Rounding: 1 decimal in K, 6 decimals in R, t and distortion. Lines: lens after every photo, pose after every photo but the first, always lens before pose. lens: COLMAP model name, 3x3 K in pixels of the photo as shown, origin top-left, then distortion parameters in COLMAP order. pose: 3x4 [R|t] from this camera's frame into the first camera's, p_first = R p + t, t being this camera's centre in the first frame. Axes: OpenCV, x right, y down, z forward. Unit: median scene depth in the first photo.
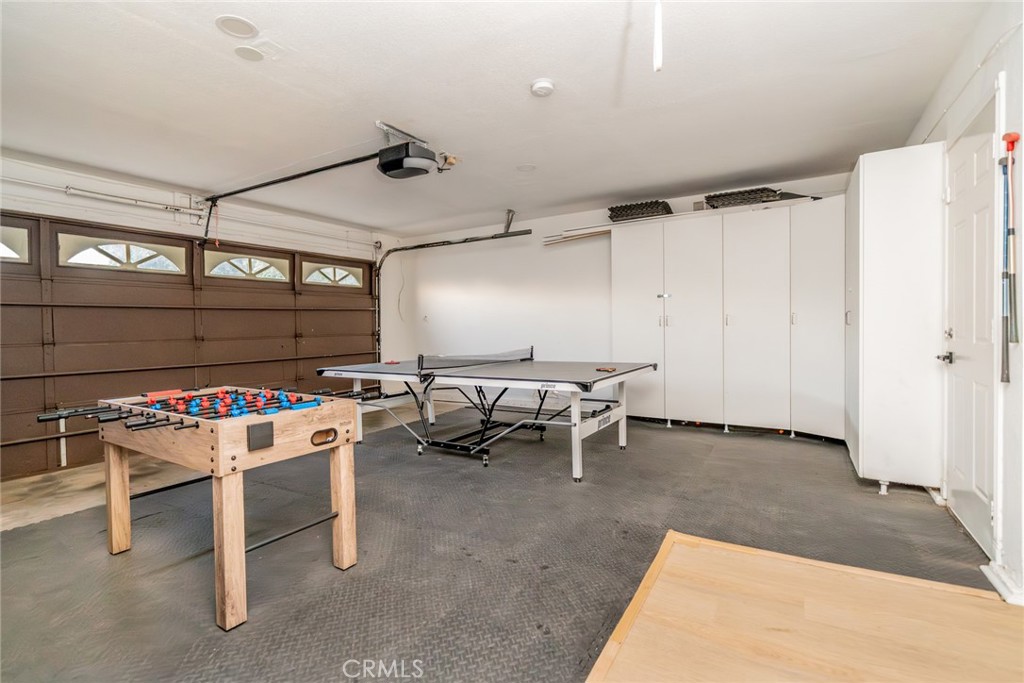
lens RADIAL K [[444.1, 0, 512.0], [0, 444.1, 341.5], [0, 0, 1]] dist [0.021037, 0.000038]
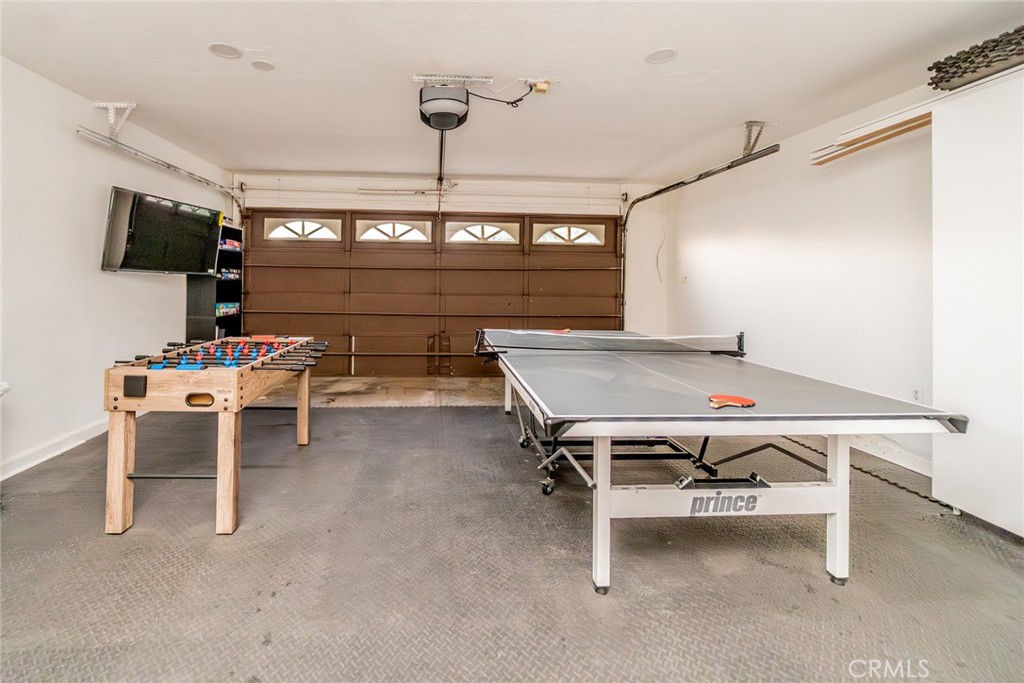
lens RADIAL K [[403.2, 0, 511.6], [0, 403.2, 312.9], [0, 0, 1]] dist [0.002150, 0.000178]
pose [[0.624462, 0.071130, -0.777809, 0.239004], [-0.047249, 0.997461, 0.053283, -0.017504], [0.779624, 0.003477, 0.626238, 0.357049]]
